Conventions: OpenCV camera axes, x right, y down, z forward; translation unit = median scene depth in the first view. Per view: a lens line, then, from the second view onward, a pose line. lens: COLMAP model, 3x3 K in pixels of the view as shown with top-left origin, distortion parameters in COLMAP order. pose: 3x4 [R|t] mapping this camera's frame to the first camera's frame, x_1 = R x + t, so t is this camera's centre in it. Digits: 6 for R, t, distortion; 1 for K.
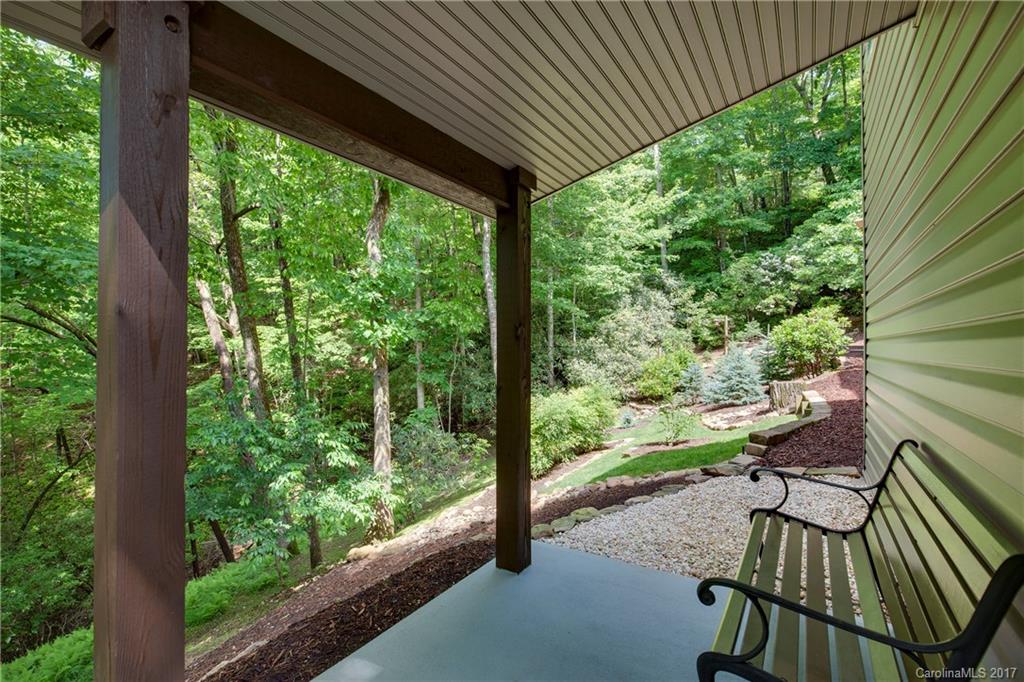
lens RADIAL K [[465.6, 0, 507.1], [0, 465.6, 346.9], [0, 0, 1]] dist [-0.002192, -0.001780]
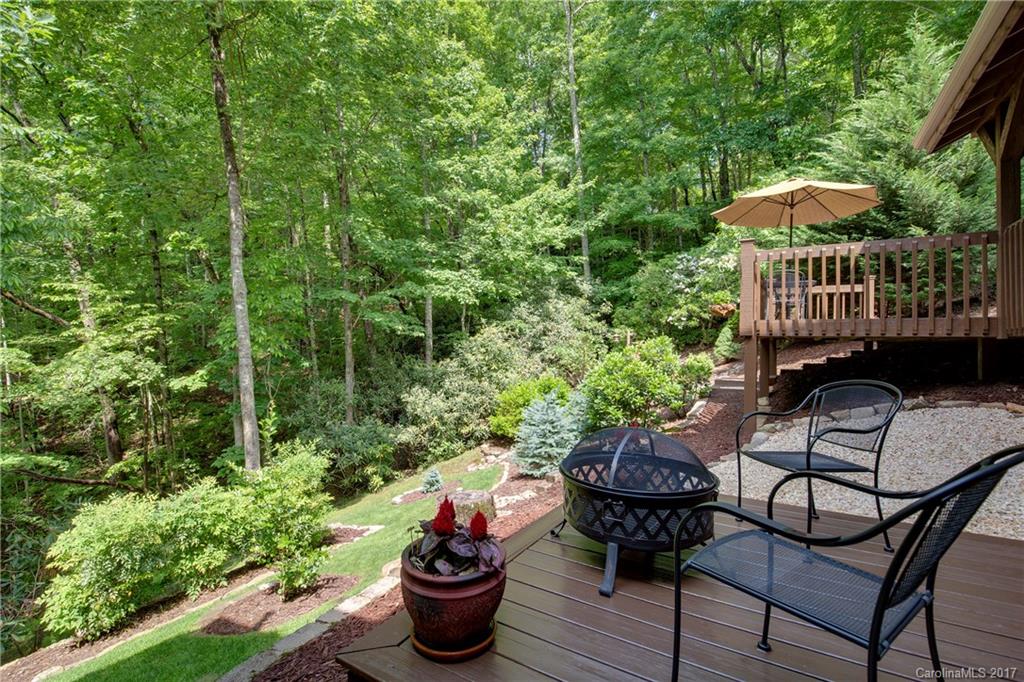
lens RADIAL K [[465.6, 0, 514.3], [0, 465.6, 343.4], [0, 0, 1]] dist [-0.002192, -0.001780]
pose [[0.999845, 0.001467, 0.017544, 0.254971], [-0.001463, 0.999999, -0.000284, -0.042940], [-0.017545, 0.000258, 0.999846, 0.170506]]
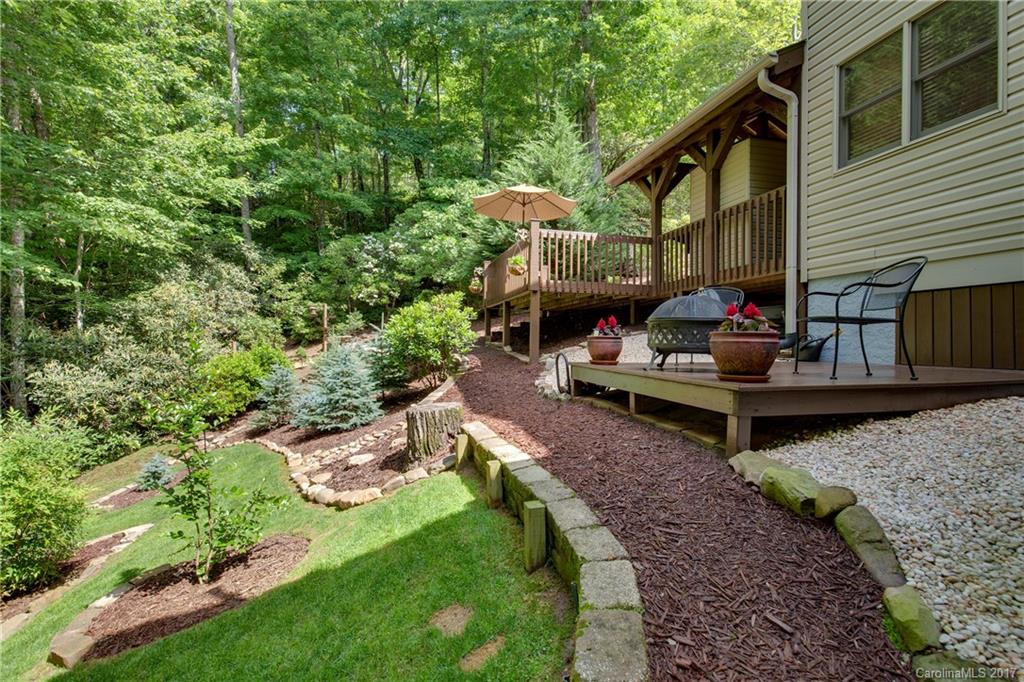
lens RADIAL K [[465.6, 0, 514.6], [0, 465.6, 344.1], [0, 0, 1]] dist [-0.002192, -0.001780]
pose [[0.674200, -0.000675, 0.738548, 0.093495], [-0.005960, 0.999962, 0.006355, -0.002891], [-0.738525, -0.008687, 0.674171, 0.207165]]
